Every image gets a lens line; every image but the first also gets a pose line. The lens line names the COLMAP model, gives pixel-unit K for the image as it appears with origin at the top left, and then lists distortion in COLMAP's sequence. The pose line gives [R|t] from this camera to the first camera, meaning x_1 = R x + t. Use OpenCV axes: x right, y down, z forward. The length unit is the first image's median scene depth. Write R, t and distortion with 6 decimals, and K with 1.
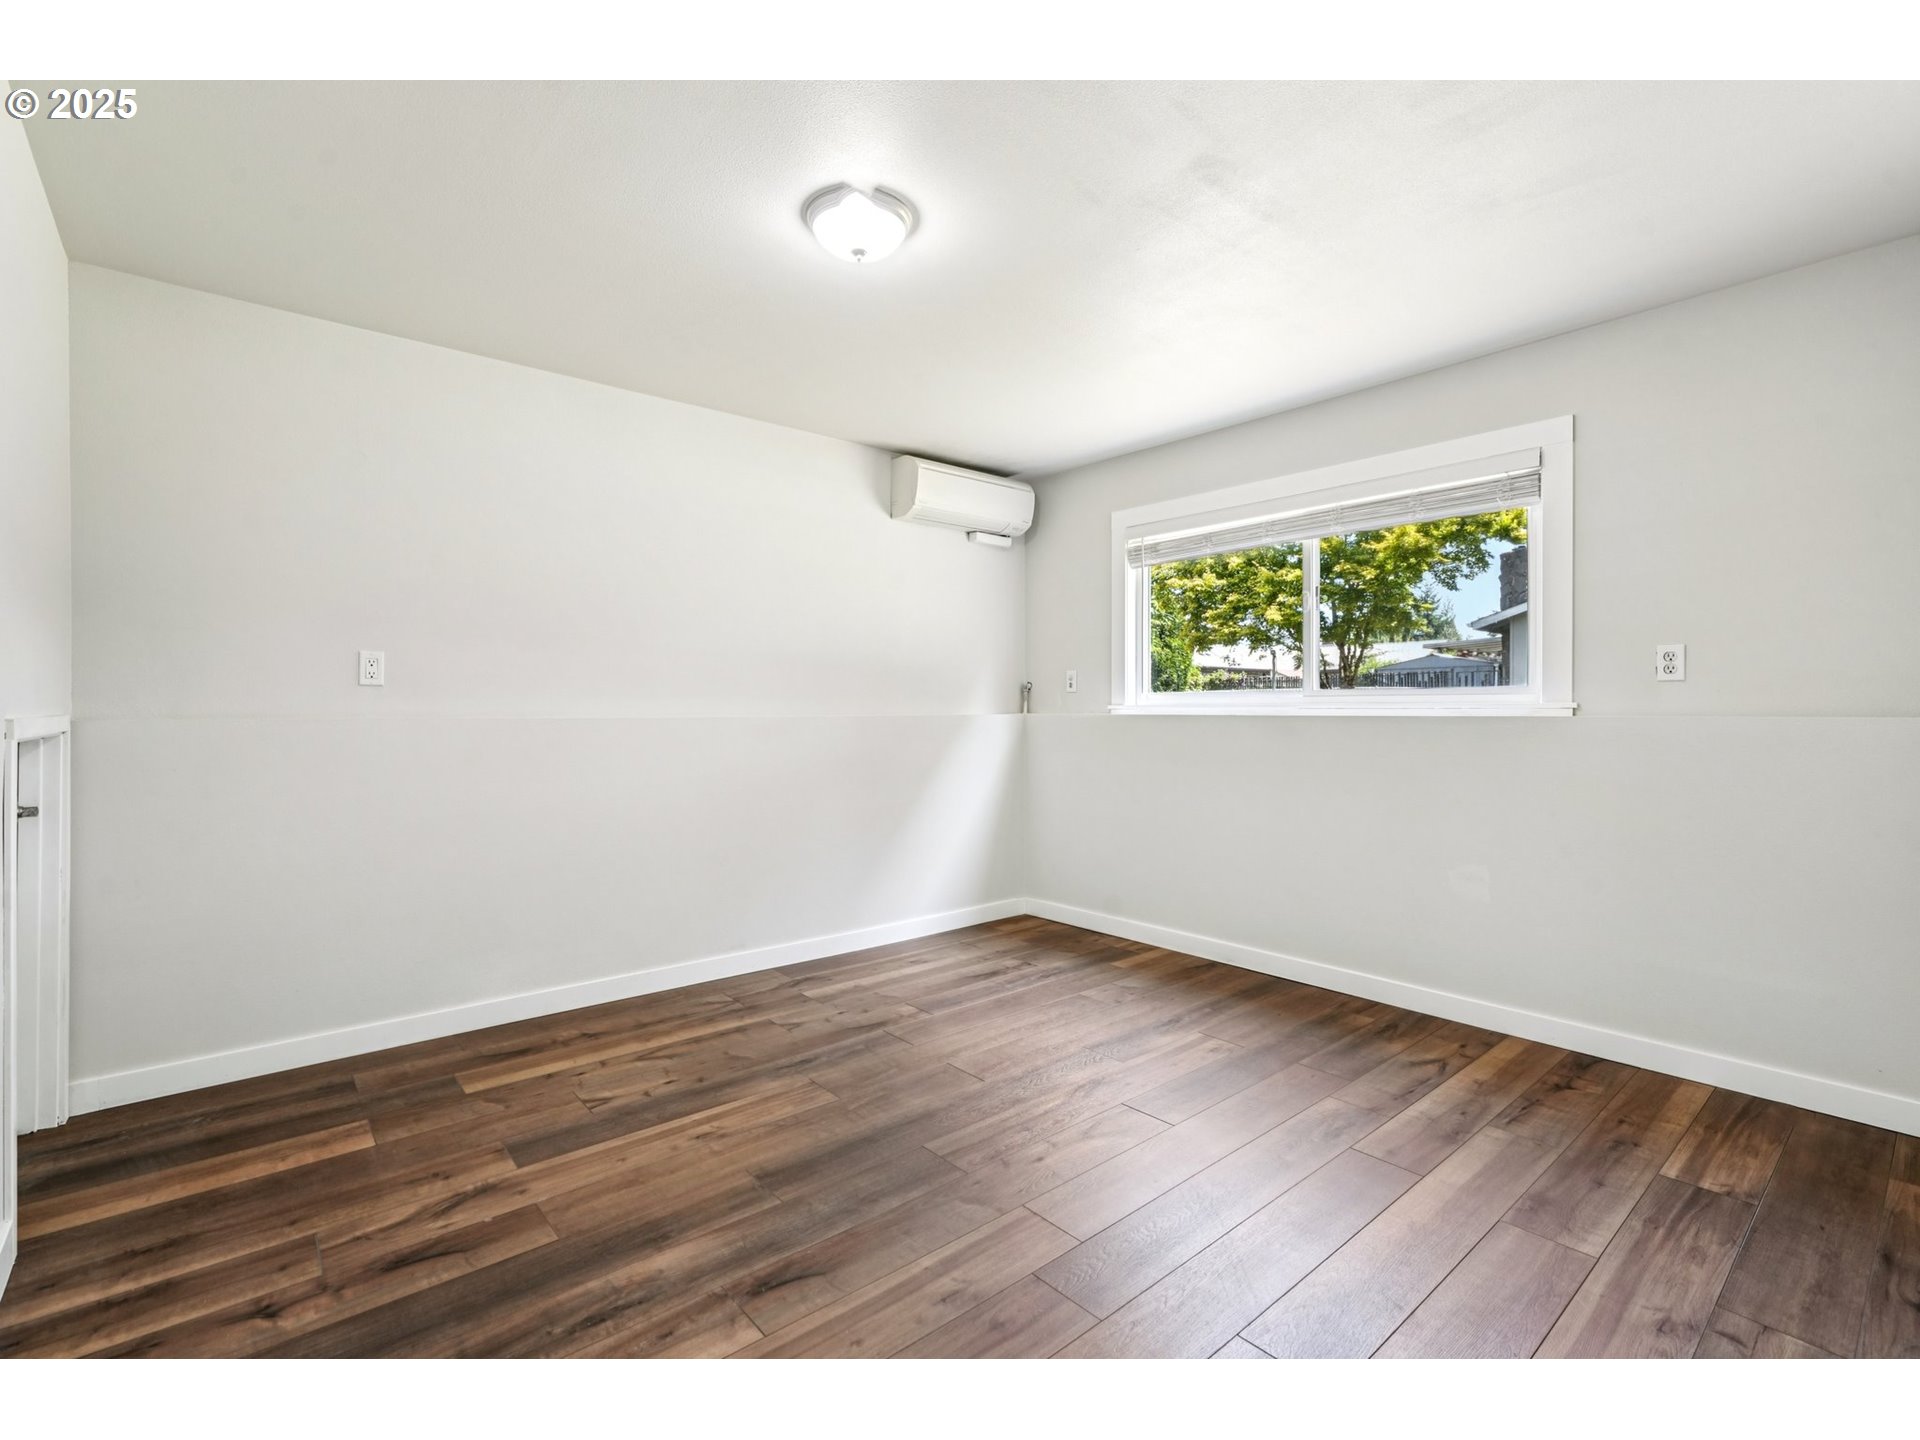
lens RADIAL K [[869.7, 0, 960.0], [0, 869.7, 720.0], [0, 0, 1]] dist [-0.001109, 0.000171]
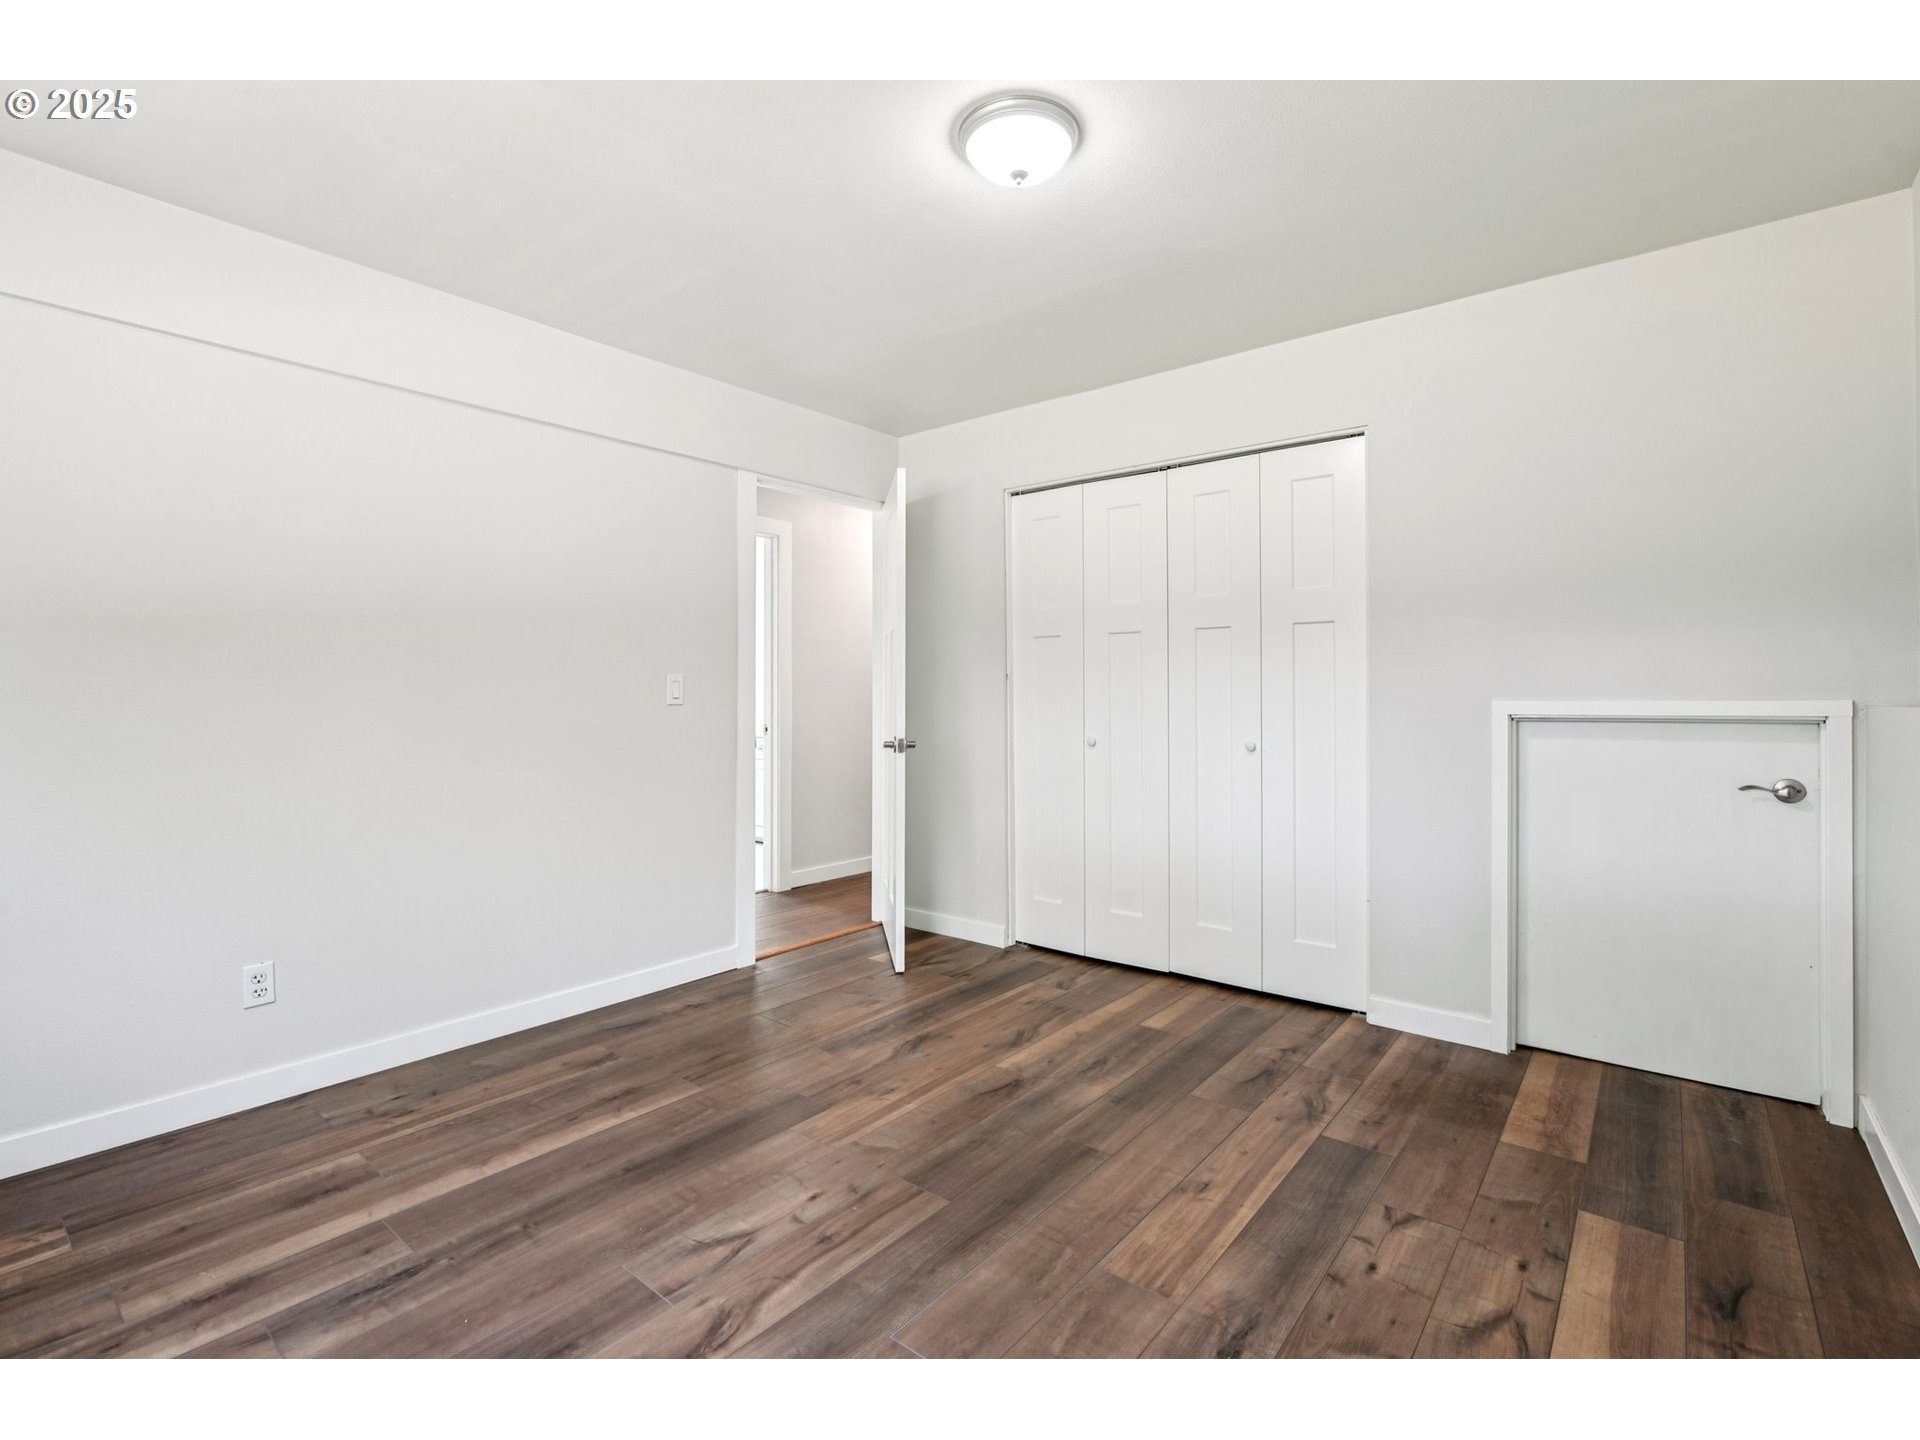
lens RADIAL K [[904.5, 0, 982.5], [0, 904.5, 696.1], [0, 0, 1]] dist [-0.000247, 0.000150]
pose [[-0.980463, 0.001890, -0.196695, 0.100906], [-0.000362, 0.999935, 0.011412, -0.024297], [0.196704, 0.011261, -0.980398, 1.895977]]
